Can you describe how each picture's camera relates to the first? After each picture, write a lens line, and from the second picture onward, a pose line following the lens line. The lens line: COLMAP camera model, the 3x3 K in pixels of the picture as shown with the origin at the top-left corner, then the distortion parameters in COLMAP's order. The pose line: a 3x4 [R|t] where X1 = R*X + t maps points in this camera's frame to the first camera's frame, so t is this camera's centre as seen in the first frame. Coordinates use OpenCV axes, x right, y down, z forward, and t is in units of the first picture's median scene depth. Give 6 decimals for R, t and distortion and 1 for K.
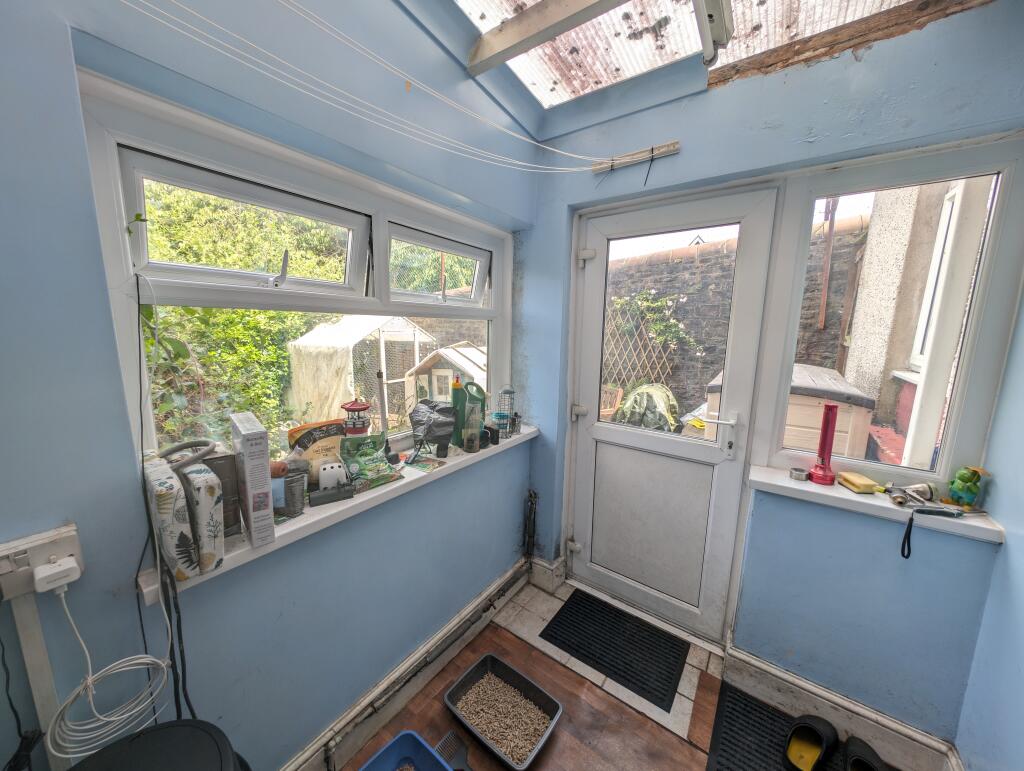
lens RADIAL K [[366.9, 0, 512.0], [0, 366.9, 385.5], [0, 0, 1]] dist [0.010945, -0.000399]
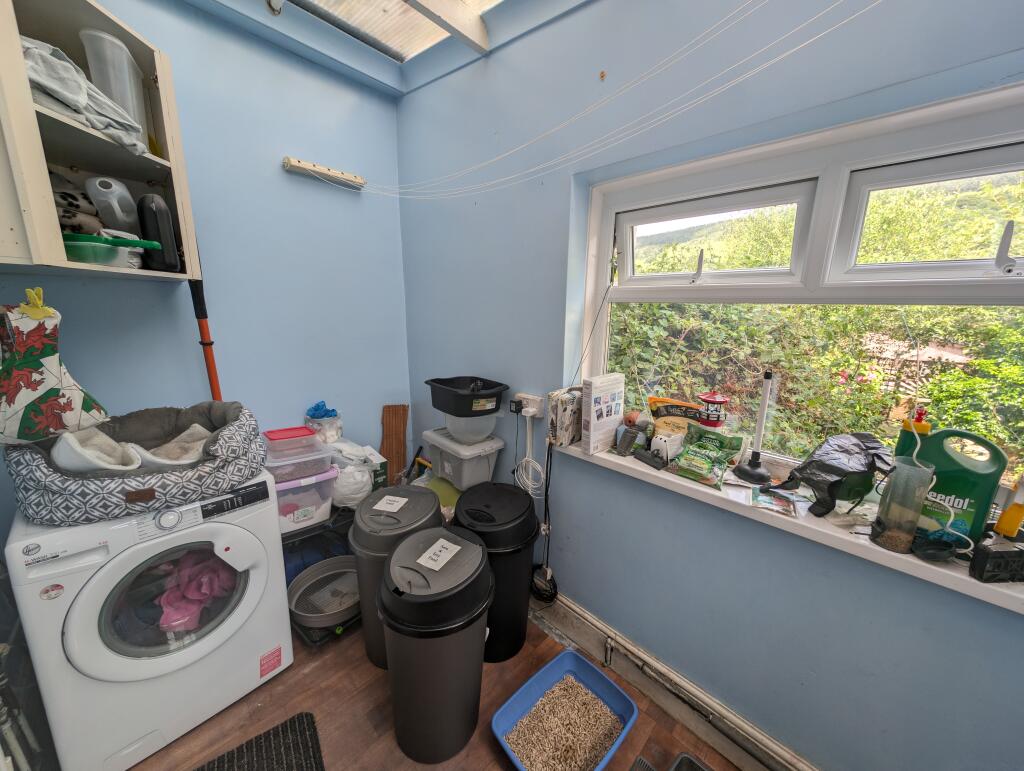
lens RADIAL K [[366.9, 0, 512.0], [0, 366.9, 385.5], [0, 0, 1]] dist [0.010945, -0.000399]
pose [[-0.136963, 0.182084, -0.973697, 0.595631], [-0.189429, 0.960006, 0.206169, -0.077470], [0.972295, 0.212684, -0.096994, 0.559256]]
